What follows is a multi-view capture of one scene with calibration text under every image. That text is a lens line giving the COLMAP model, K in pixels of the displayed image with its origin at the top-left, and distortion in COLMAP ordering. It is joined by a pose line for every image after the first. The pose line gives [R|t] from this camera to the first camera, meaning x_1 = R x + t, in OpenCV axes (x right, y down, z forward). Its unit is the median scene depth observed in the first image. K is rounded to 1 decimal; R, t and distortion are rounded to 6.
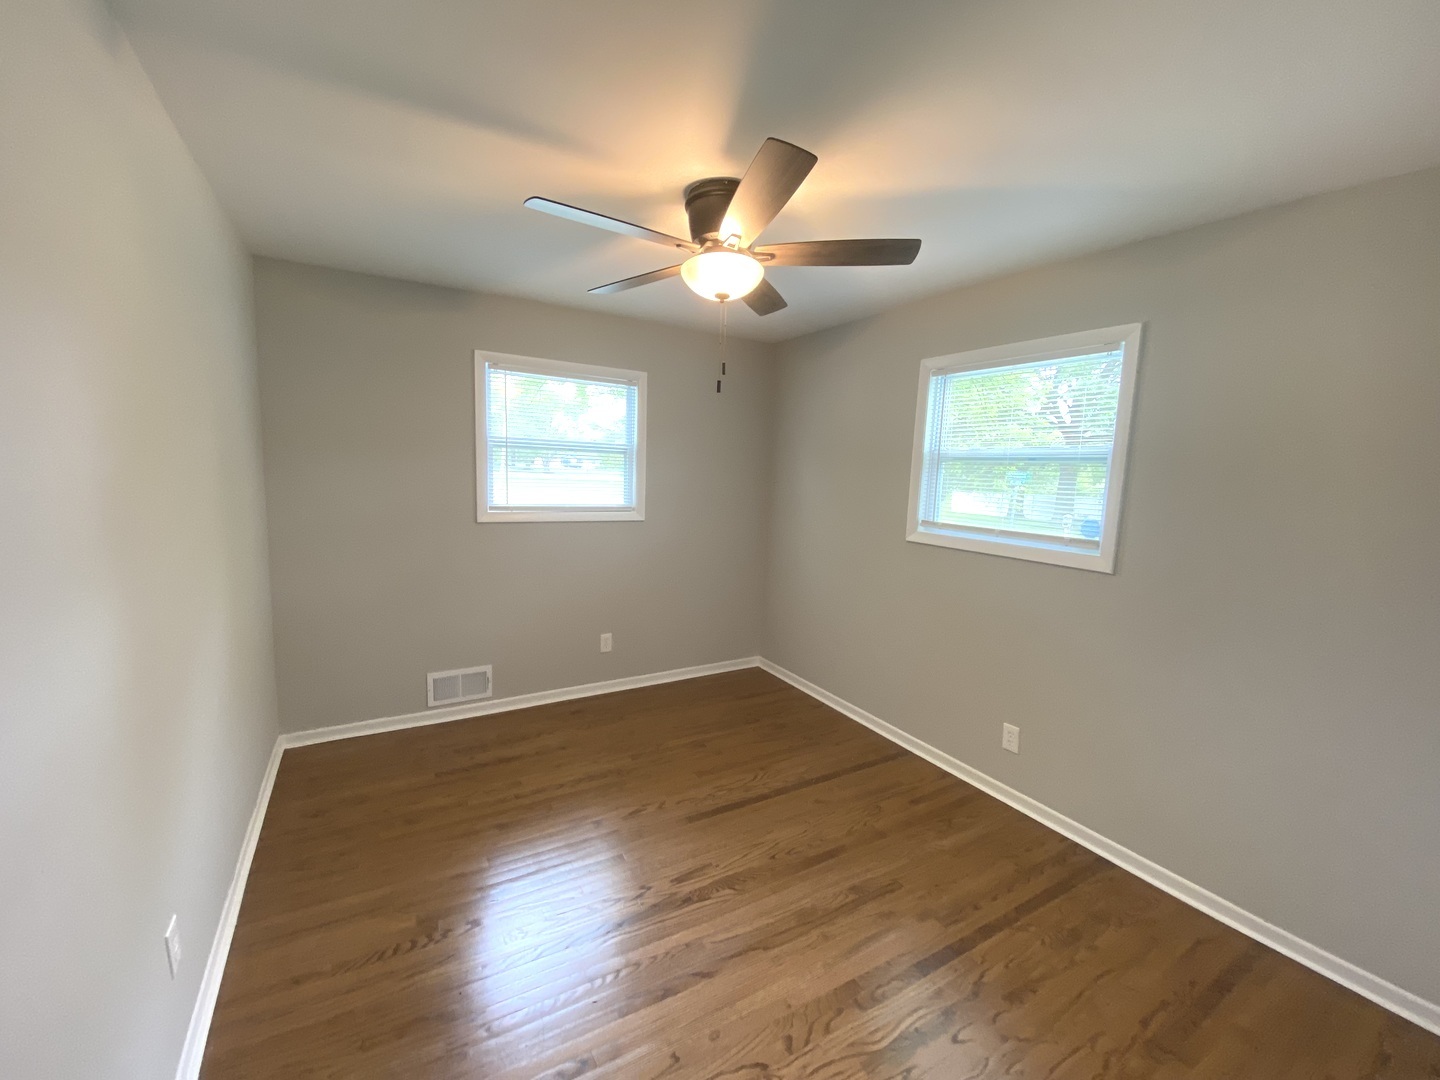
lens RADIAL K [[581.9, 0, 713.9], [0, 581.9, 539.1], [0, 0, 1]] dist [0.023308, -0.019727]
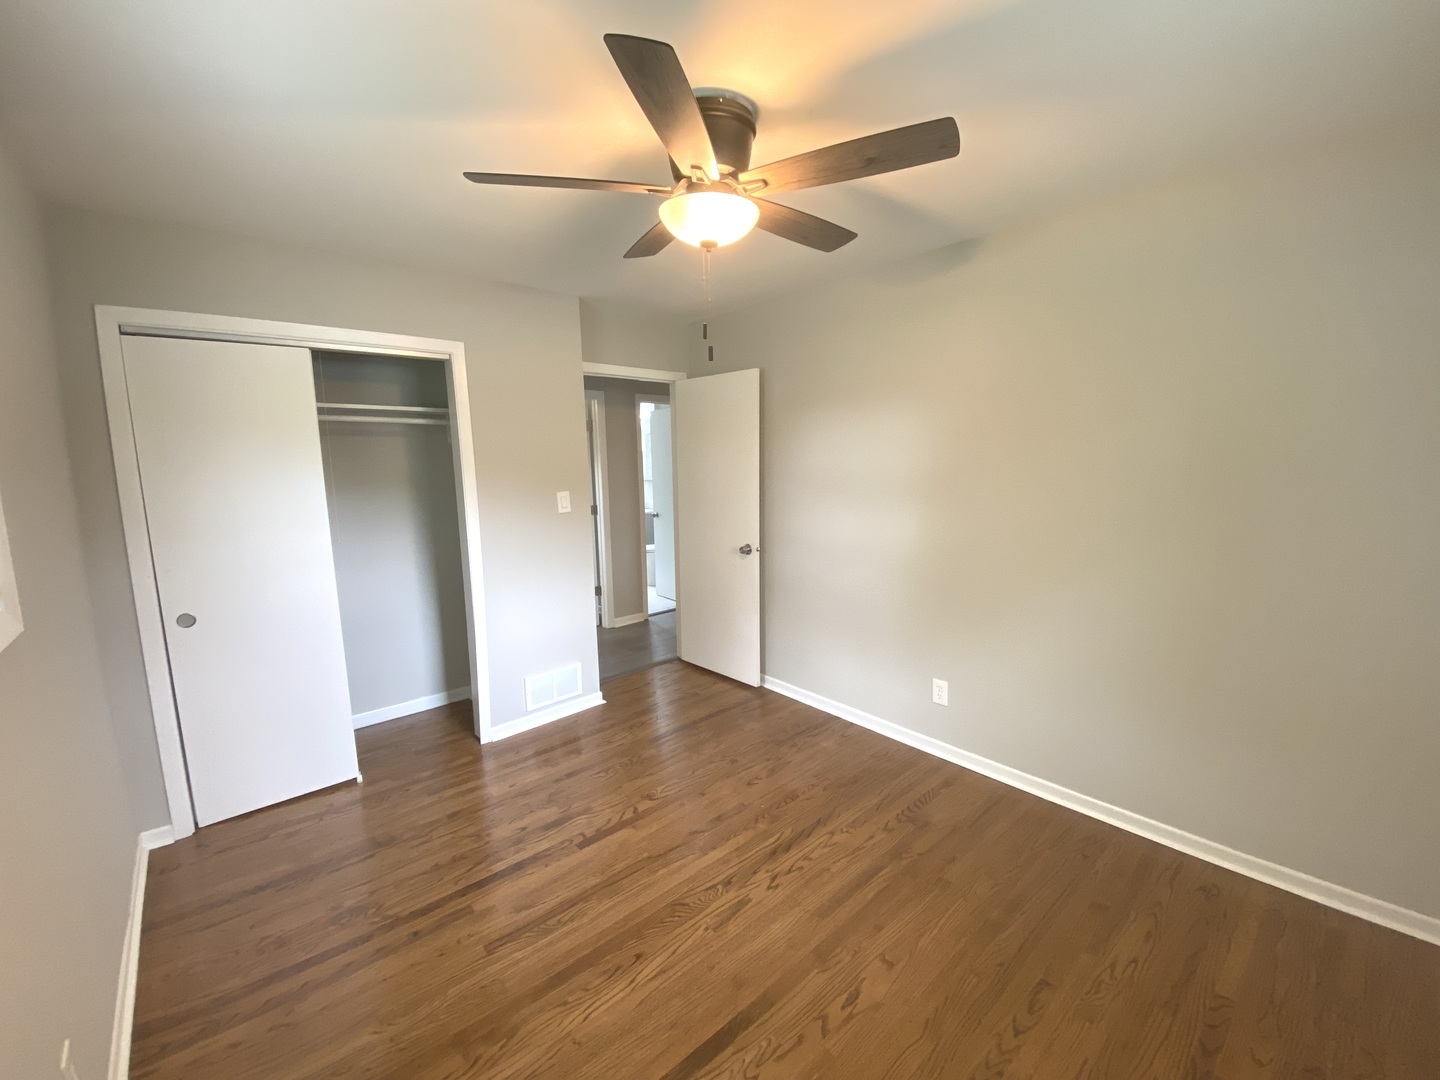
lens RADIAL K [[581.9, 0, 713.9], [0, 581.9, 539.1], [0, 0, 1]] dist [0.023308, -0.019727]
pose [[-0.981754, 0.012567, -0.189739, 0.156964], [-0.036214, 0.967194, 0.251443, -0.205182], [0.186674, 0.253726, -0.949092, 1.763767]]
